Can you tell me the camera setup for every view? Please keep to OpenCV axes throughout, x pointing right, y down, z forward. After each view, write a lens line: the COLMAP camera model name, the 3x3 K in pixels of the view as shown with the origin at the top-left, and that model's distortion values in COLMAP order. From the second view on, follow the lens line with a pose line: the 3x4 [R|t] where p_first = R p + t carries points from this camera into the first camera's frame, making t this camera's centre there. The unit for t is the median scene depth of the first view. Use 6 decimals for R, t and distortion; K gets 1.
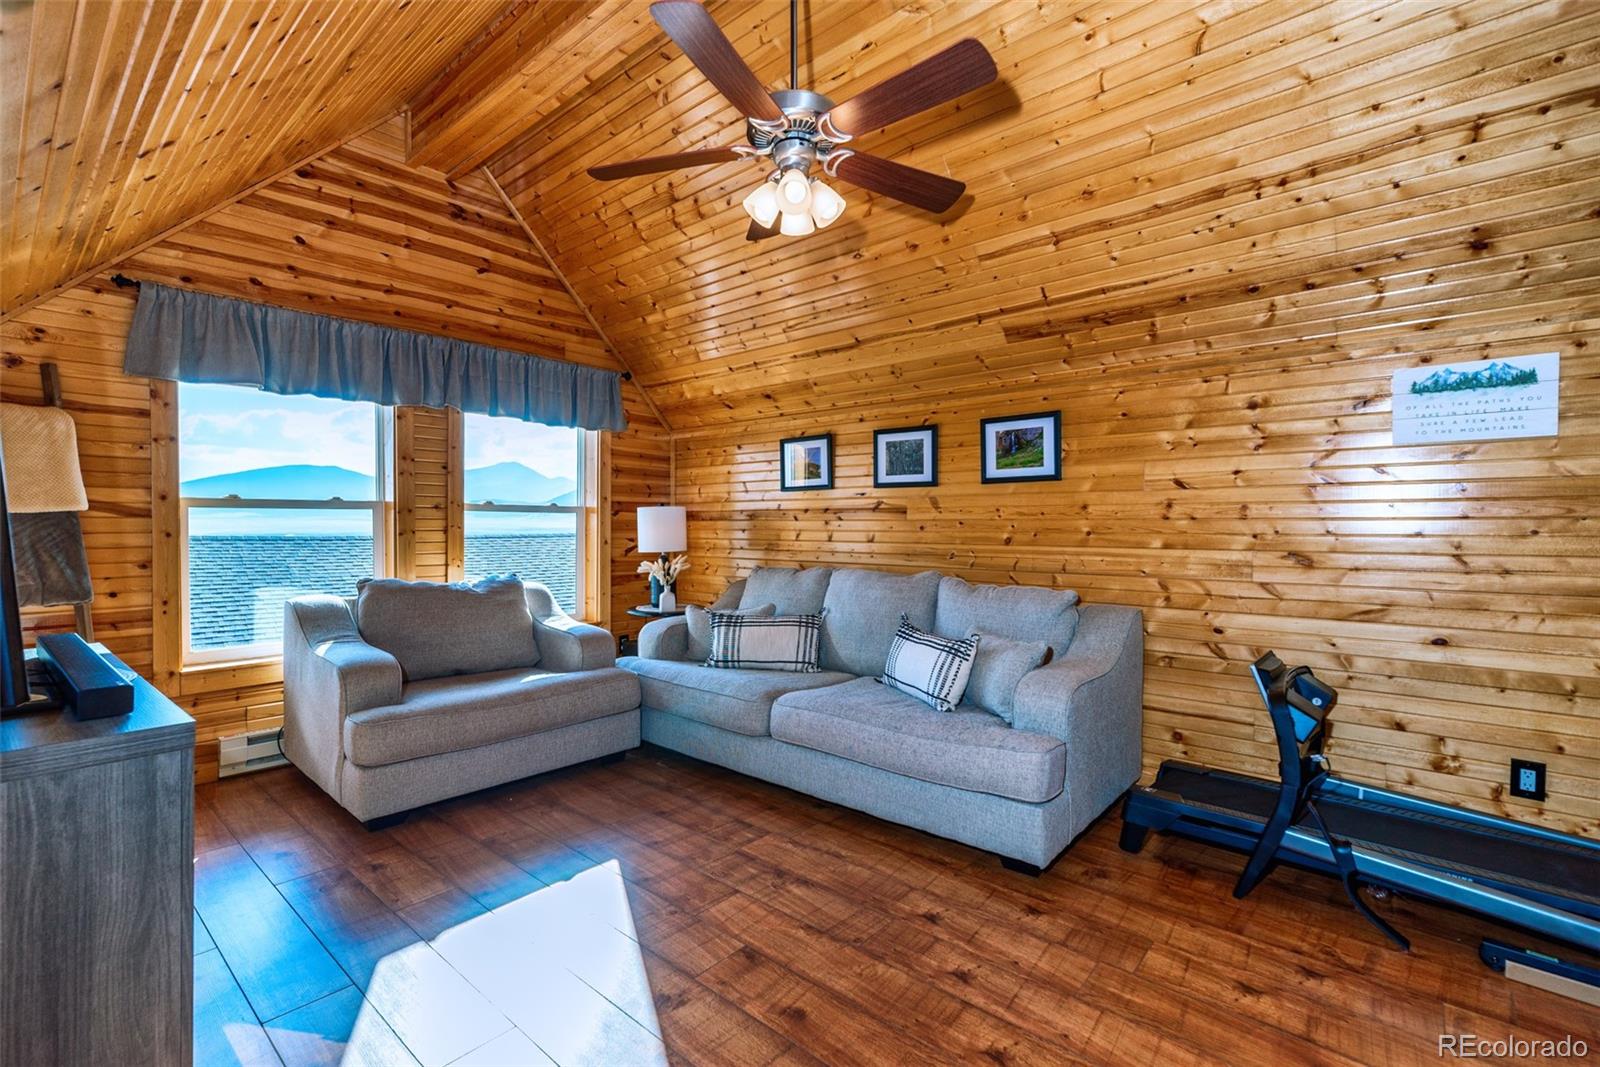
lens RADIAL K [[716.3, 0, 800.0], [0, 716.3, 533.5], [0, 0, 1]] dist [0.001705, 0.000173]
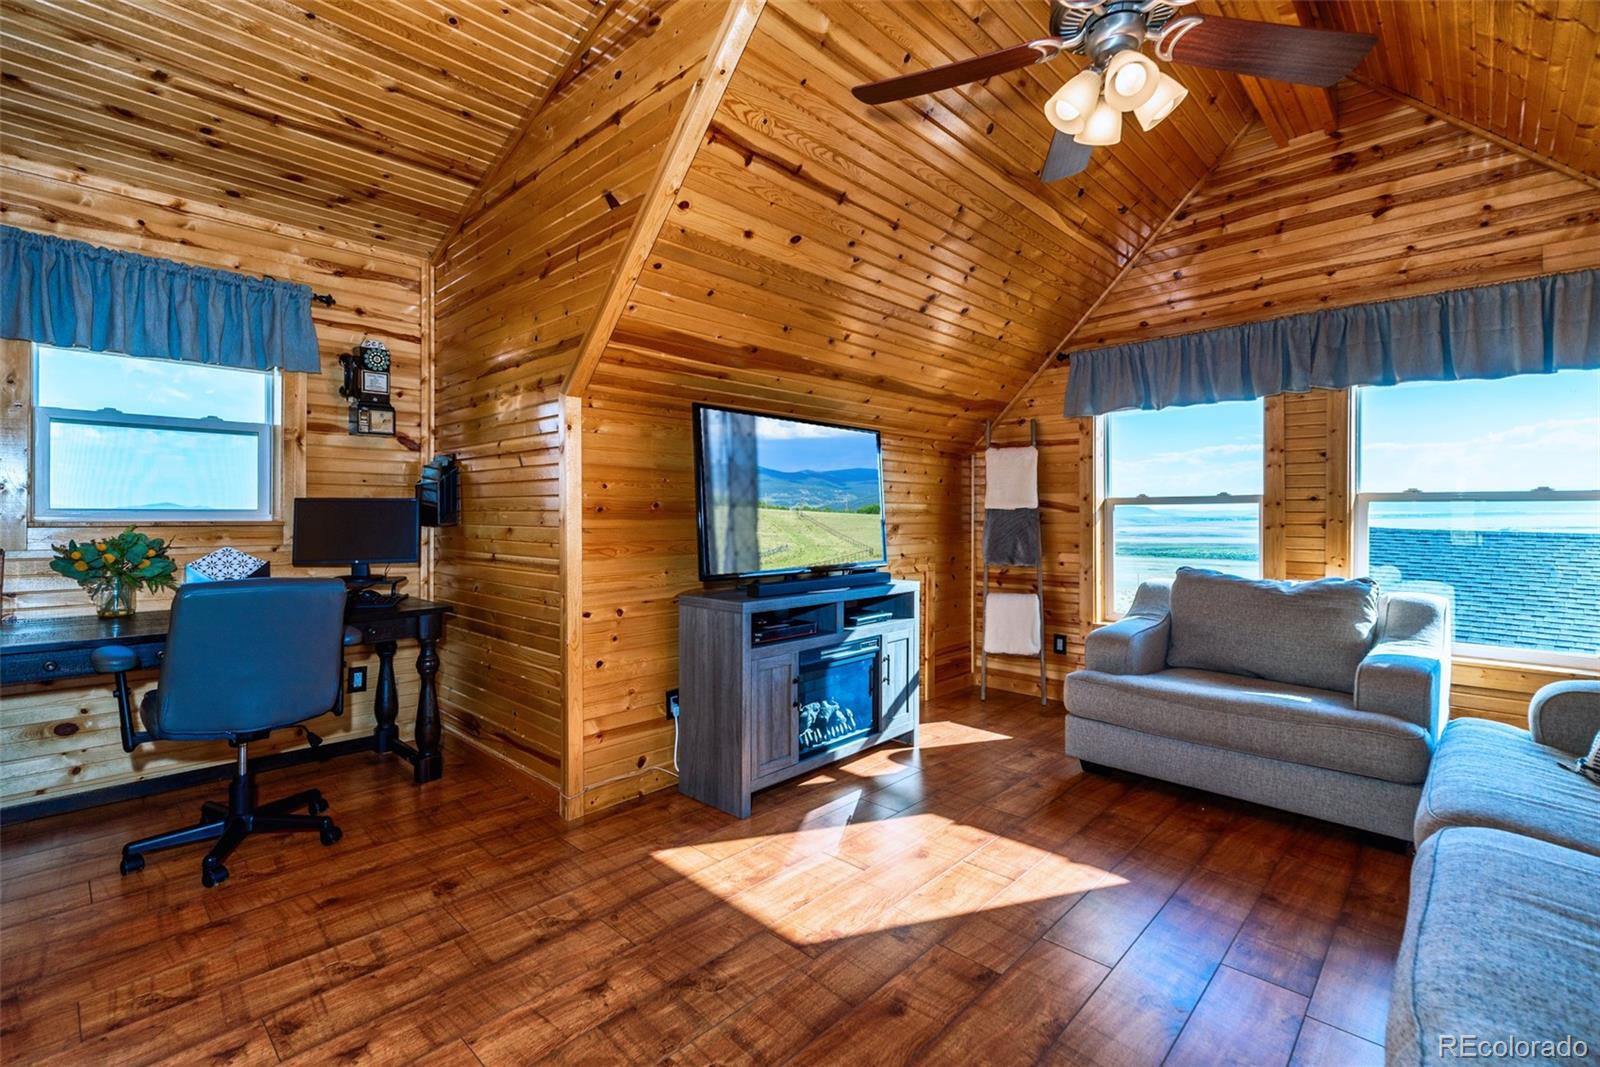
lens RADIAL K [[704.0, 0, 802.9], [0, 704.0, 521.3], [0, 0, 1]] dist [-0.000907, -0.000055]
pose [[-0.047523, 0.003230, -0.998865, 0.481481], [-0.015887, 0.999866, 0.003989, -0.002019], [0.998744, 0.016059, -0.047465, 0.450945]]
